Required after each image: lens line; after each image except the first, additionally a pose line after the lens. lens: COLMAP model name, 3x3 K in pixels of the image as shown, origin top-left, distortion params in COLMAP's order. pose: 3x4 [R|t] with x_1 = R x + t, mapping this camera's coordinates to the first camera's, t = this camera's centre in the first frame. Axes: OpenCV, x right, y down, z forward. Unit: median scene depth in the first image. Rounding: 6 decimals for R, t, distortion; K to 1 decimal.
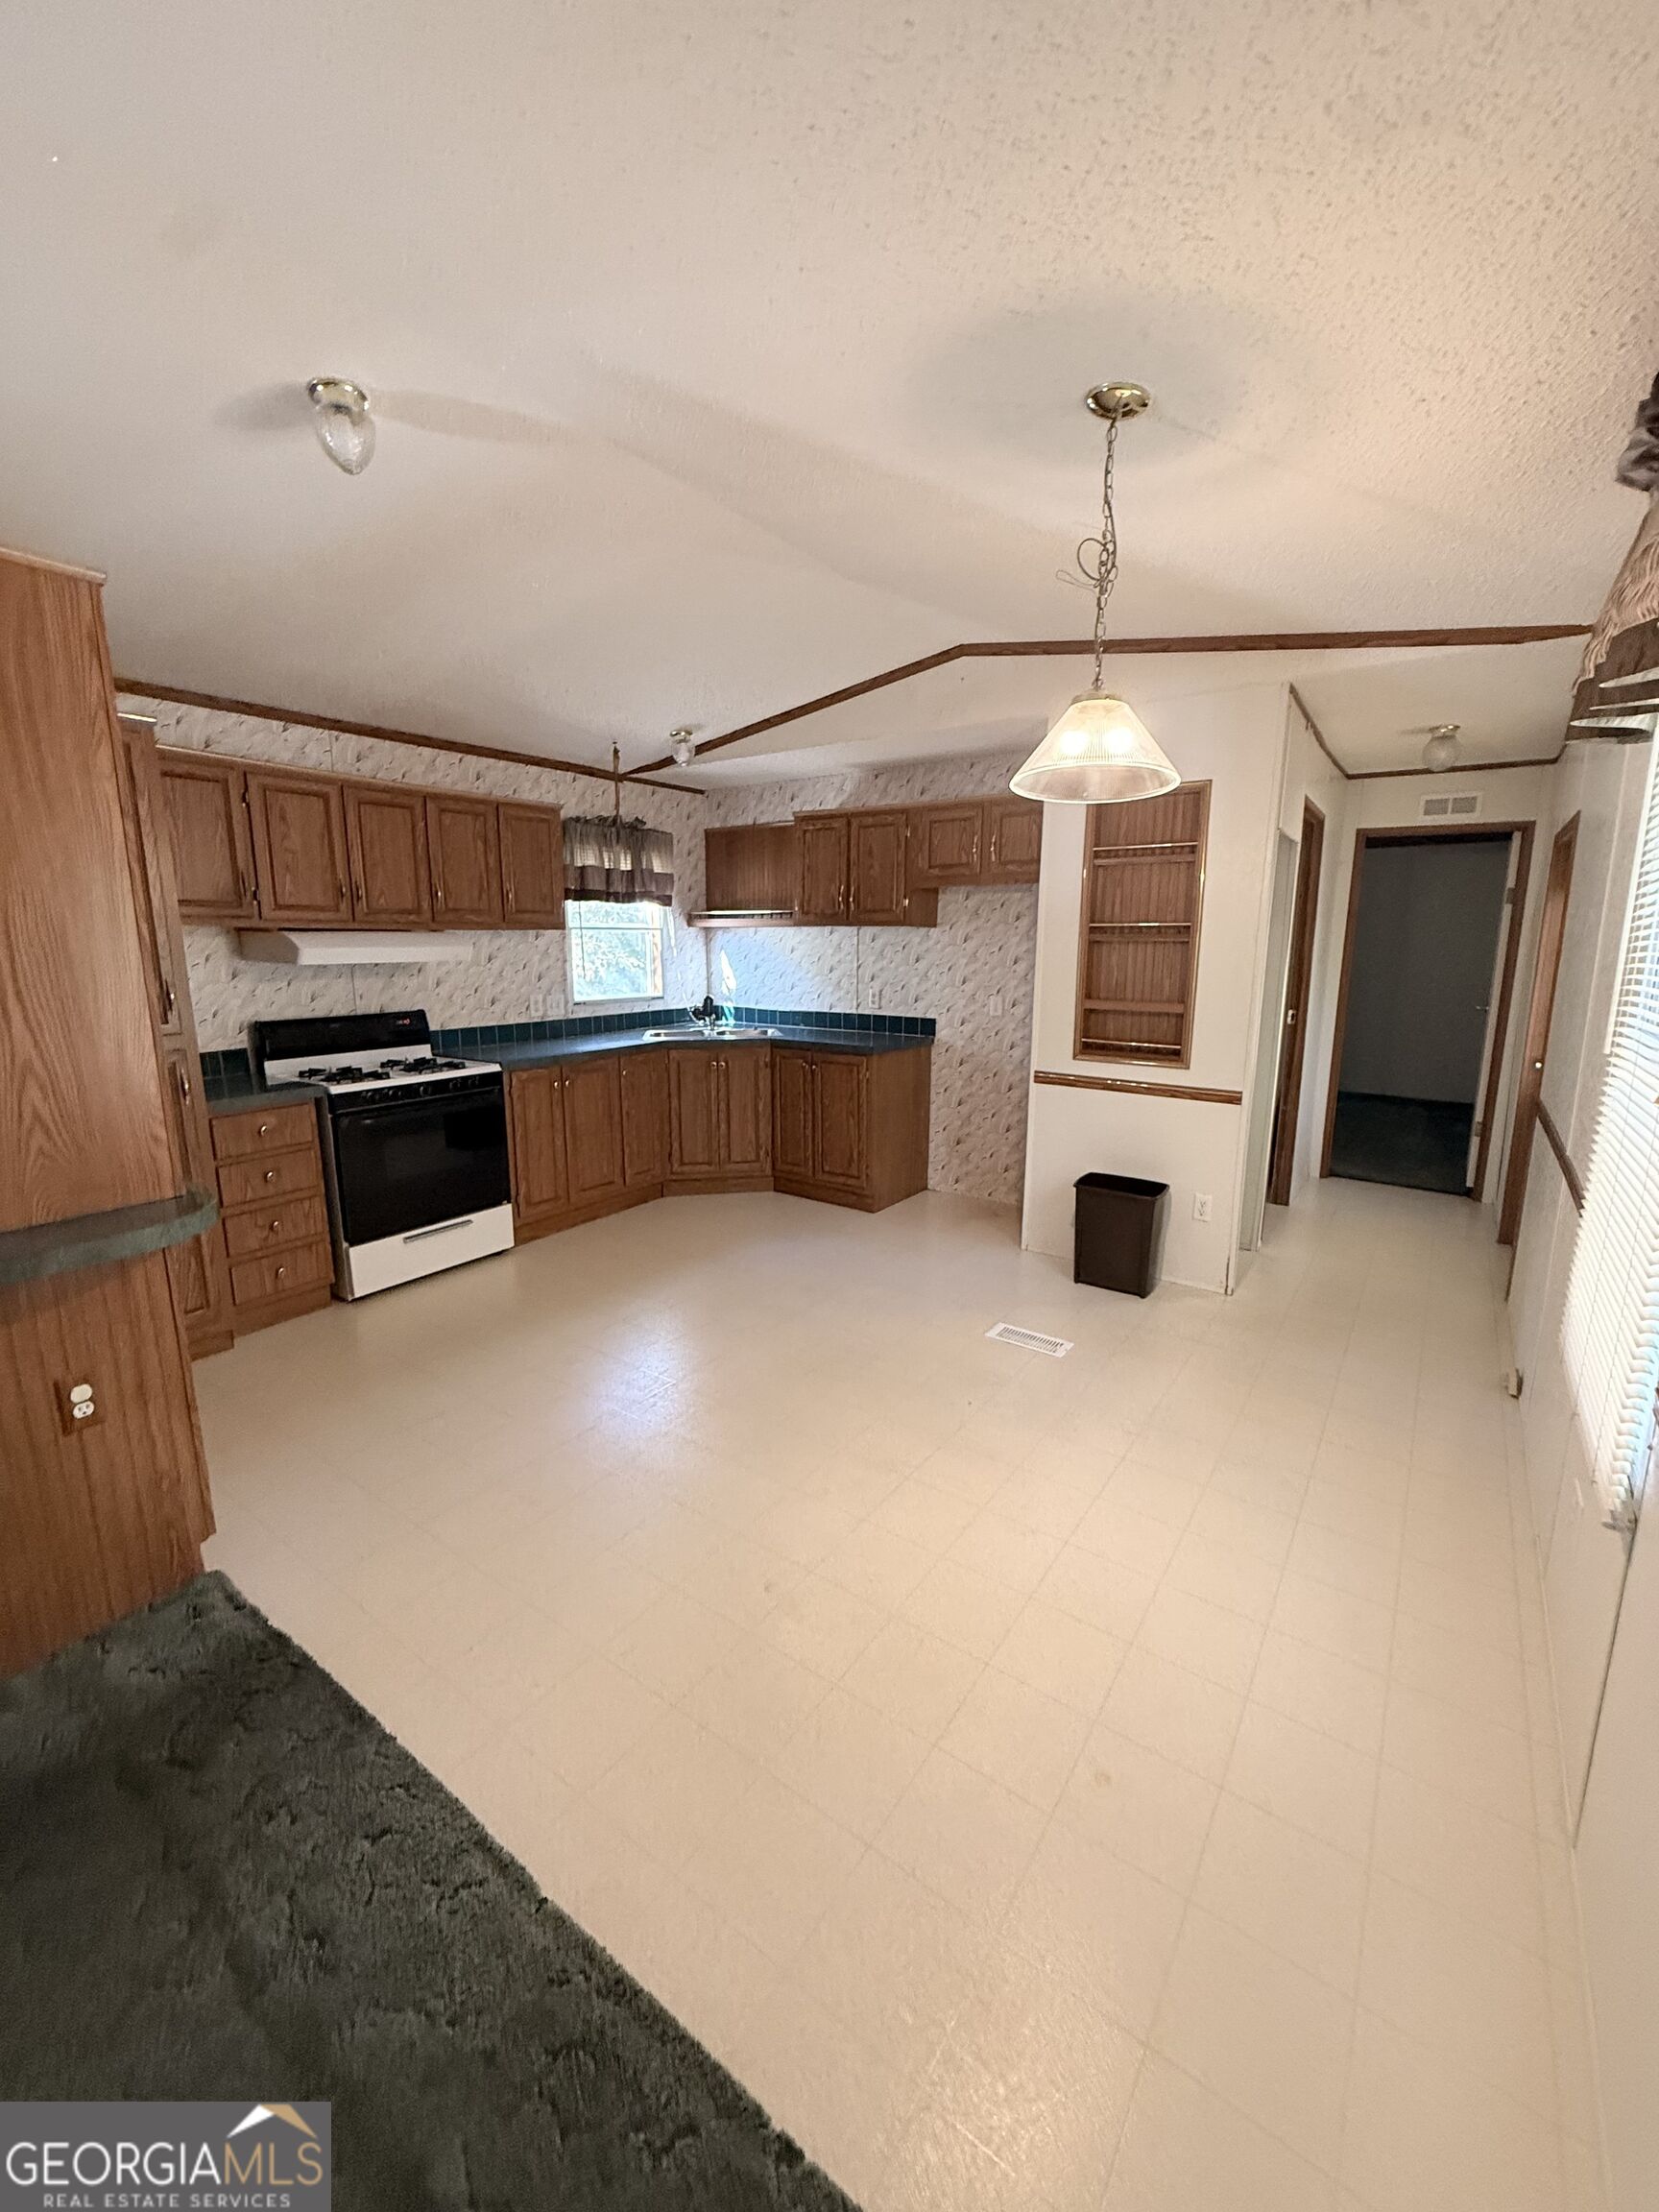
lens RADIAL K [[891.2, 0, 824.9], [0, 891.2, 1109.8], [0, 0, 1]] dist [-0.000258, -0.000014]
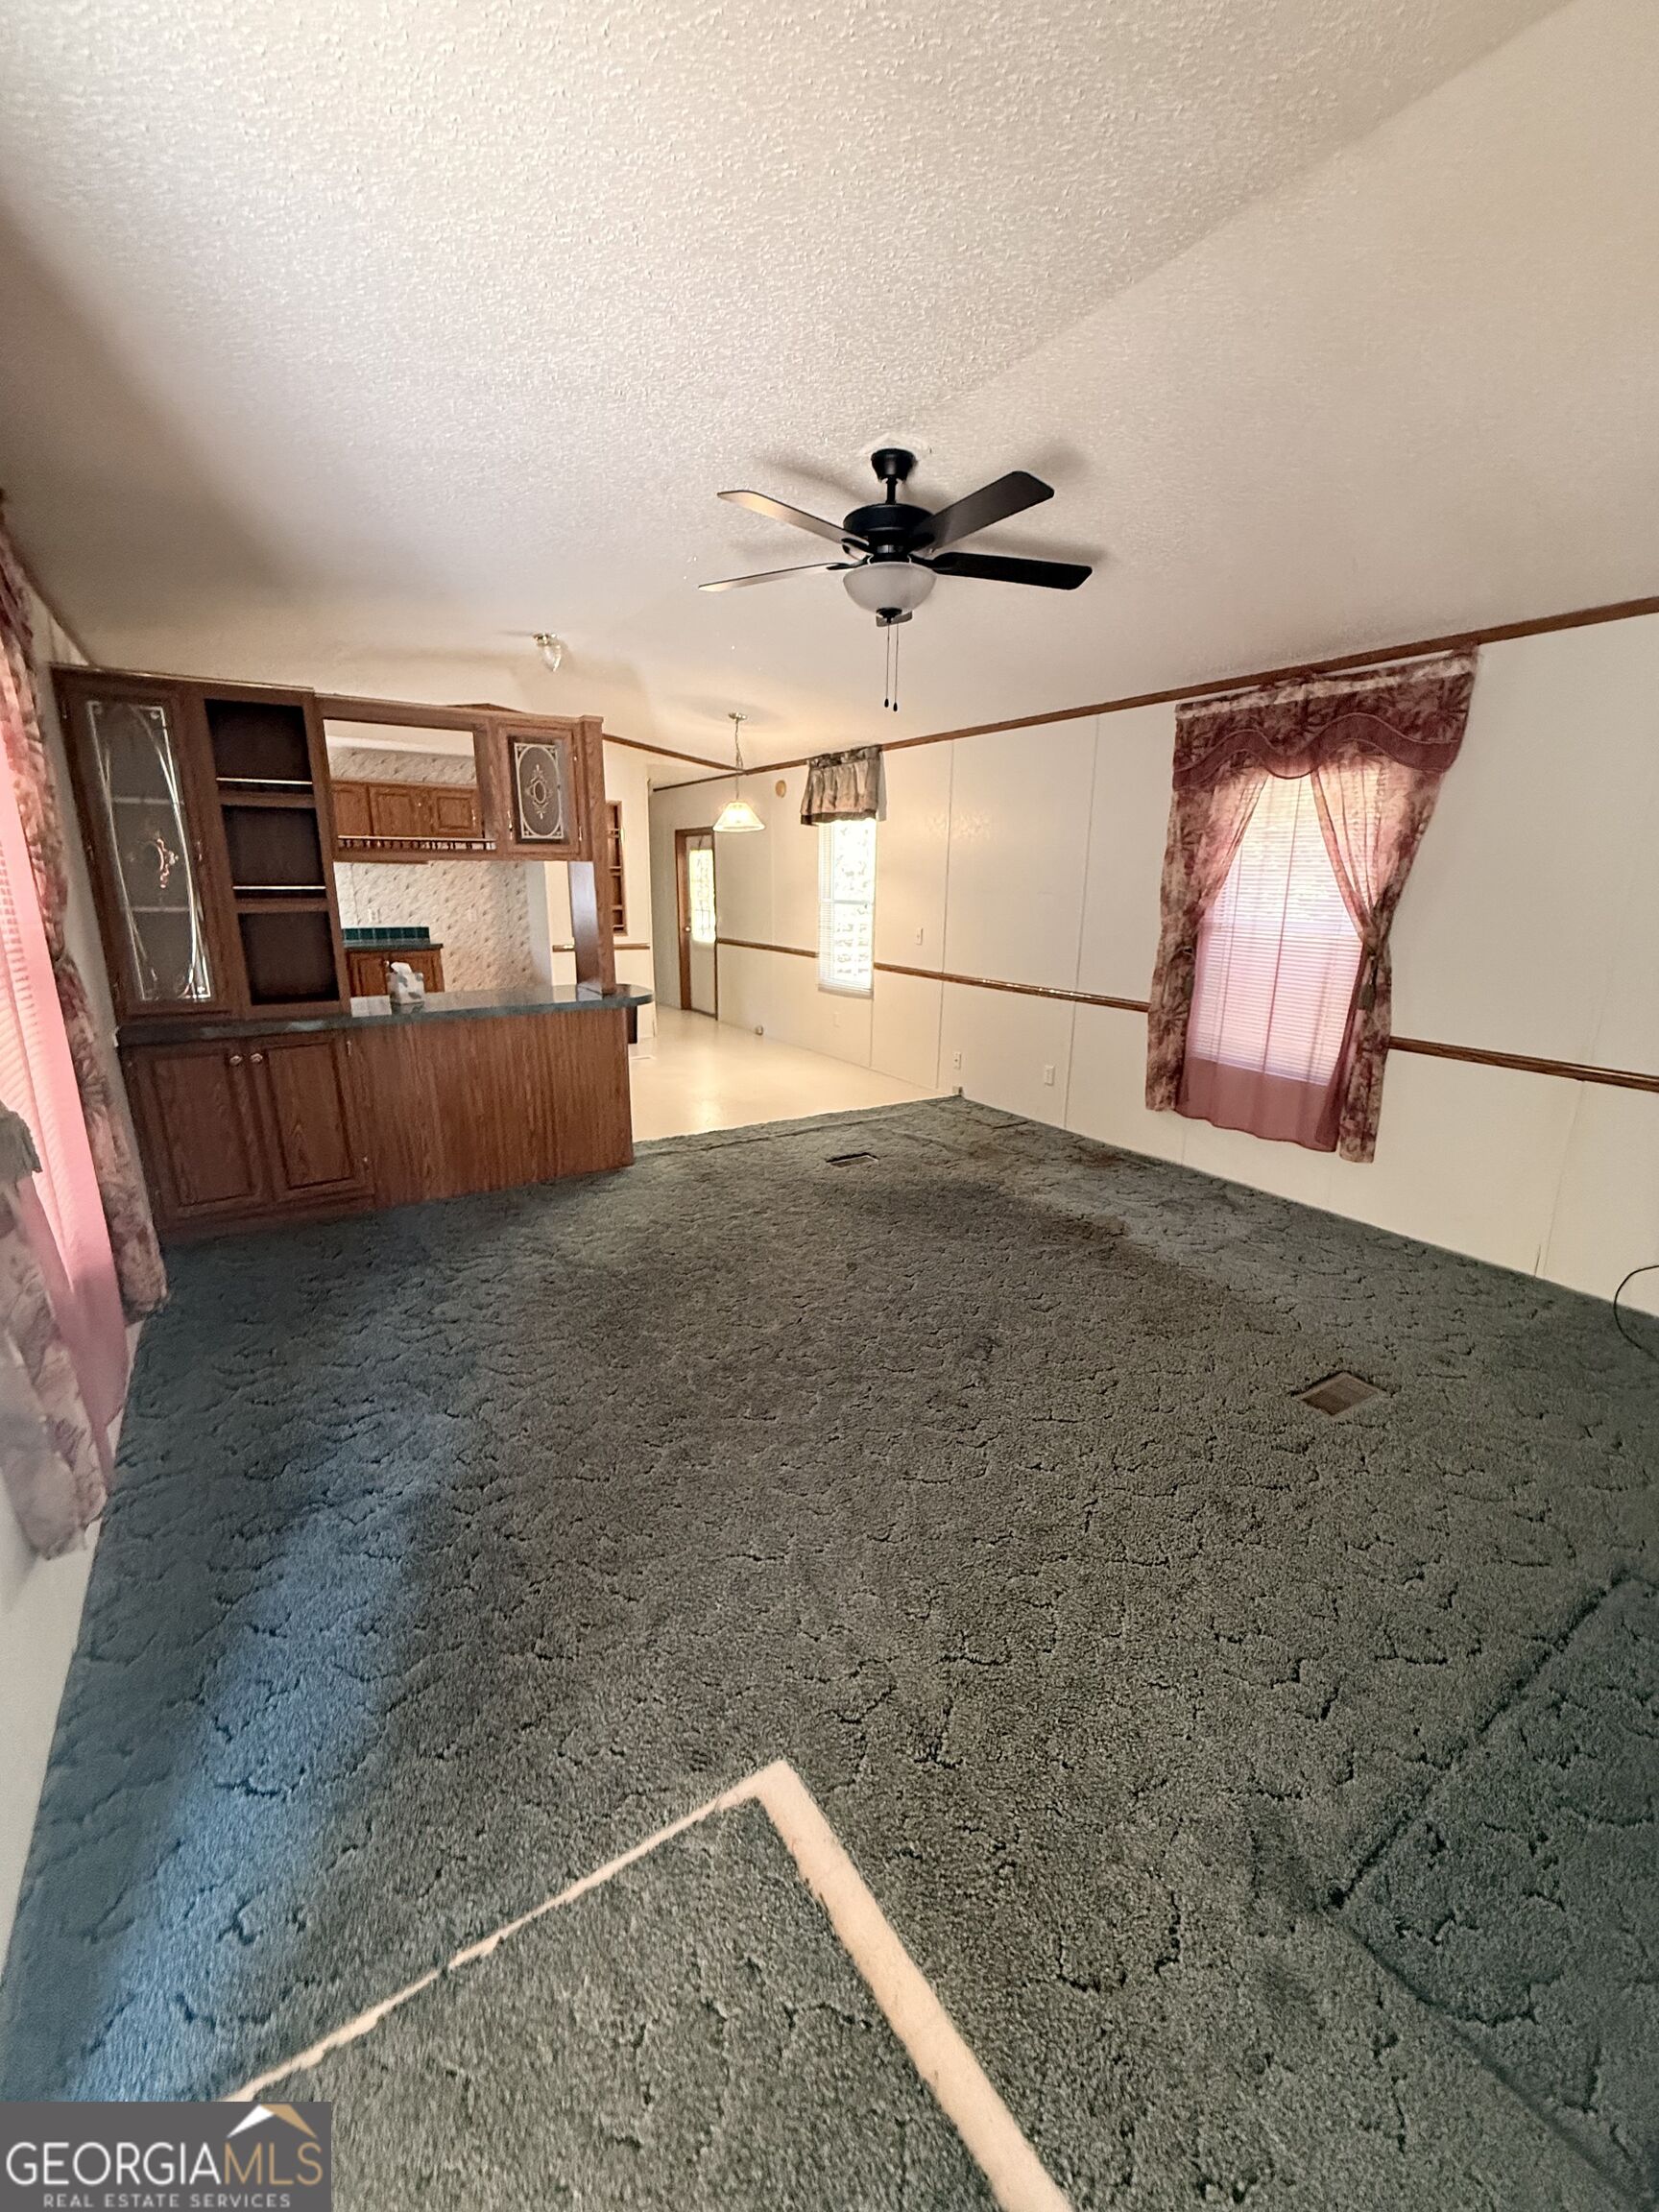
lens RADIAL K [[891.2, 0, 827.5], [0, 891.2, 1105.9], [0, 0, 1]] dist [-0.000258, -0.000014]
pose [[0.371256, -0.229349, 0.899760, -1.074499], [0.164778, 0.969908, 0.179239, 0.032728], [-0.913793, 0.081717, 0.397875, -0.190862]]
